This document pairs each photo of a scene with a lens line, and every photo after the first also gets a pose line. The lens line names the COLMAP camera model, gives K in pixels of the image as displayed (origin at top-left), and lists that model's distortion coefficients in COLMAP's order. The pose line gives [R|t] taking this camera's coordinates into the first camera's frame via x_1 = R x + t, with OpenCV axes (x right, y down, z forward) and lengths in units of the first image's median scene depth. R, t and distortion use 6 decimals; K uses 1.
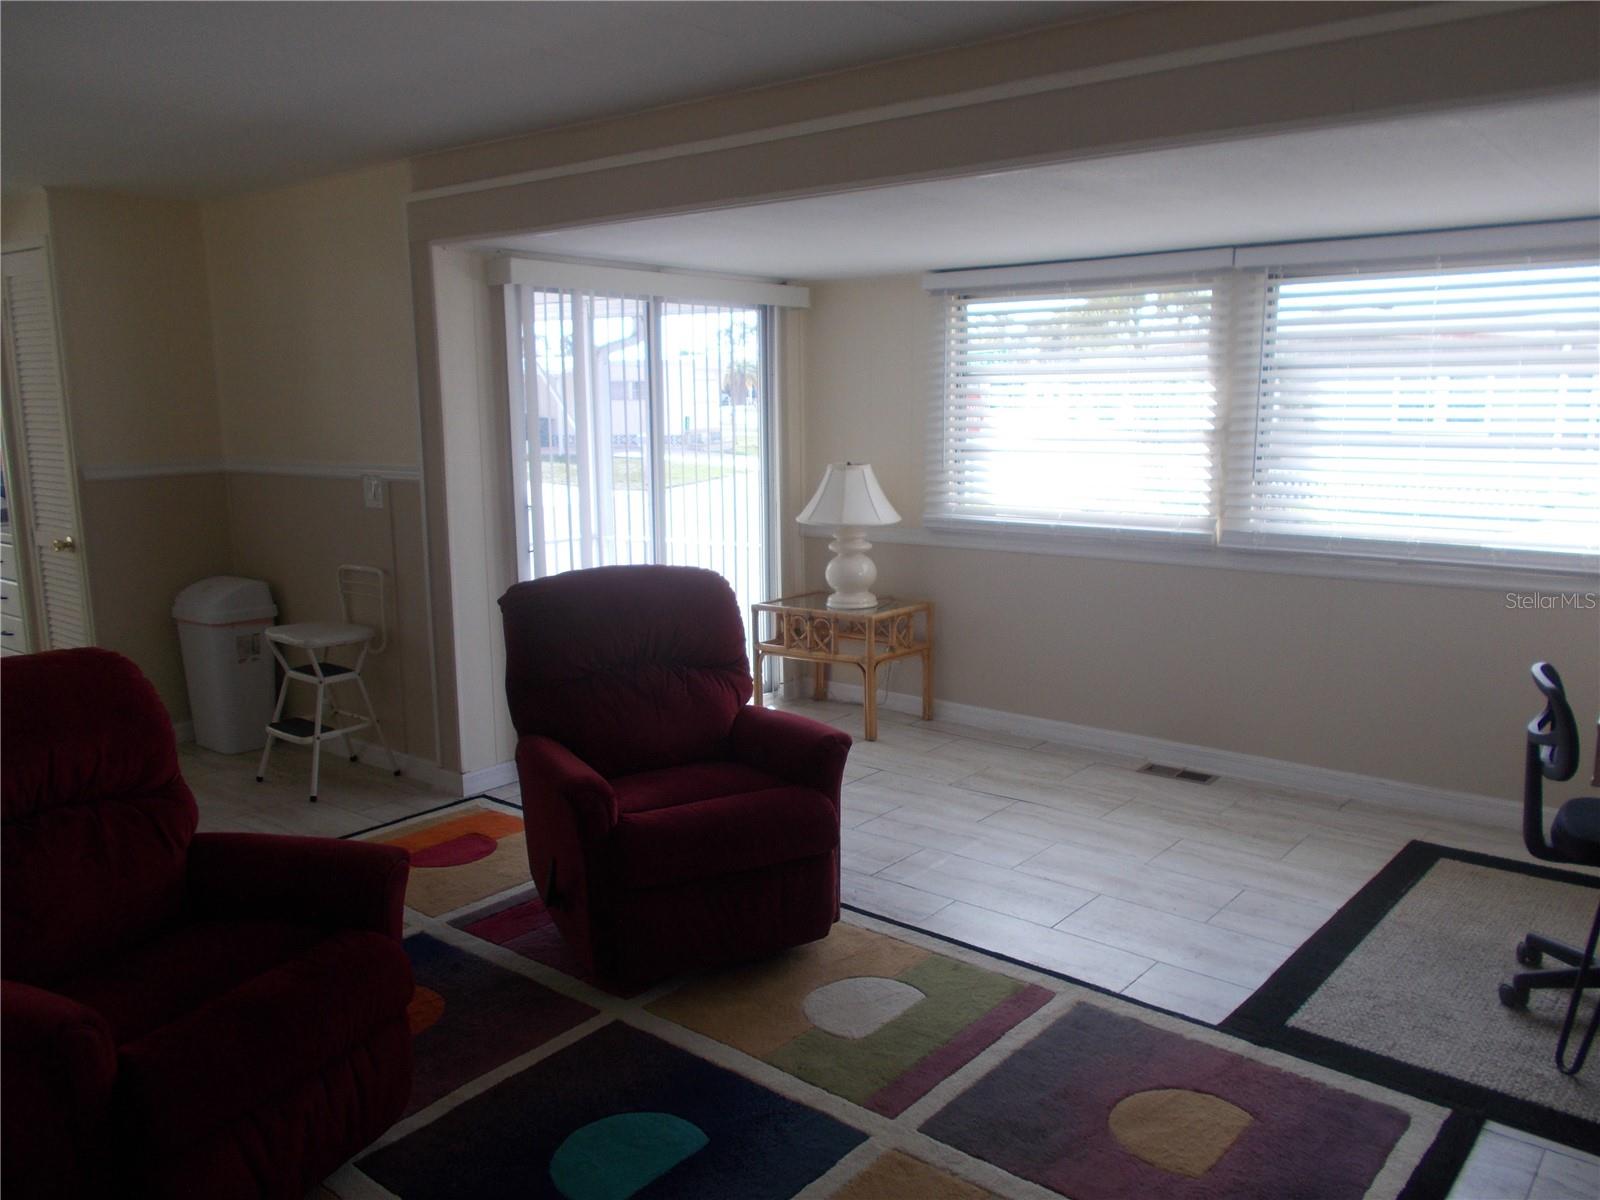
lens RADIAL K [[1252.1, 0, 809.0], [0, 1252.1, 597.9], [0, 0, 1]] dist [0.017436, -0.009032]
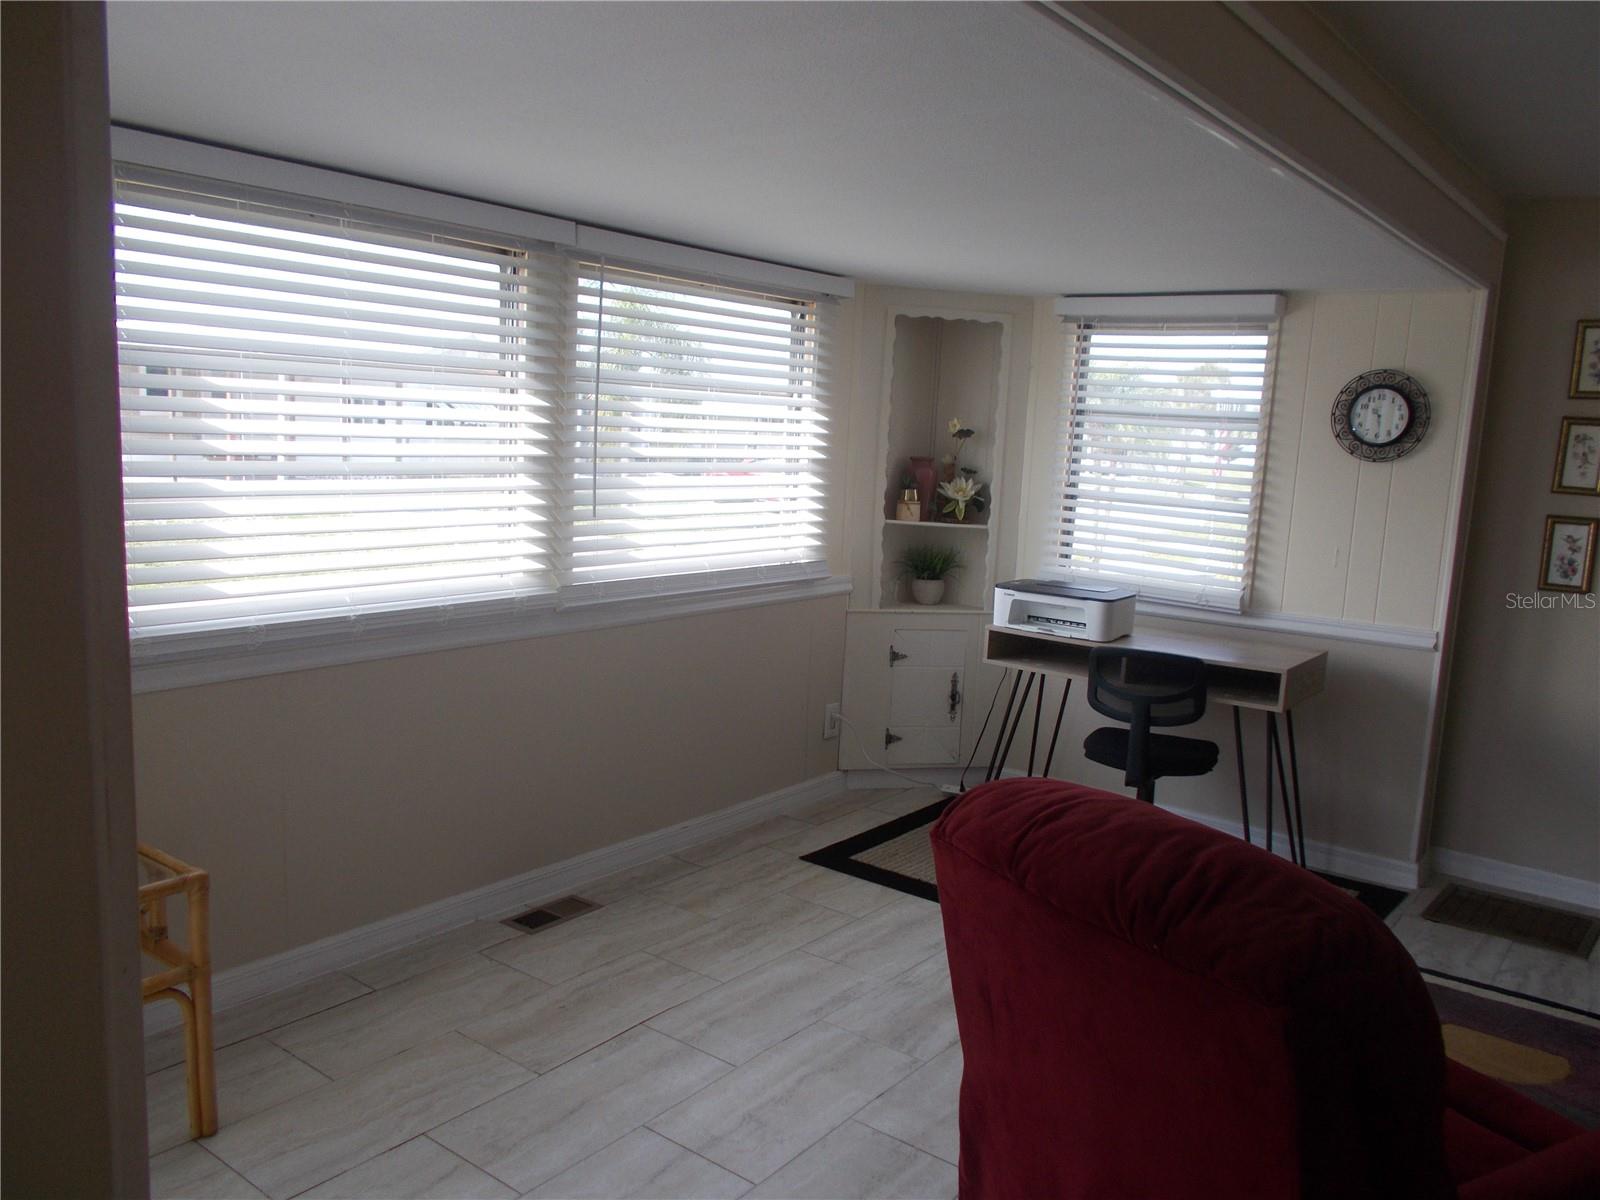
lens RADIAL K [[1252.1, 0, 809.0], [0, 1252.1, 597.9], [0, 0, 1]] dist [0.017436, -0.009032]
pose [[-0.029851, -0.136650, 0.990170, -0.466440], [0.105179, 0.984682, 0.139064, -0.145955], [-0.994005, 0.108296, -0.015021, 0.907061]]
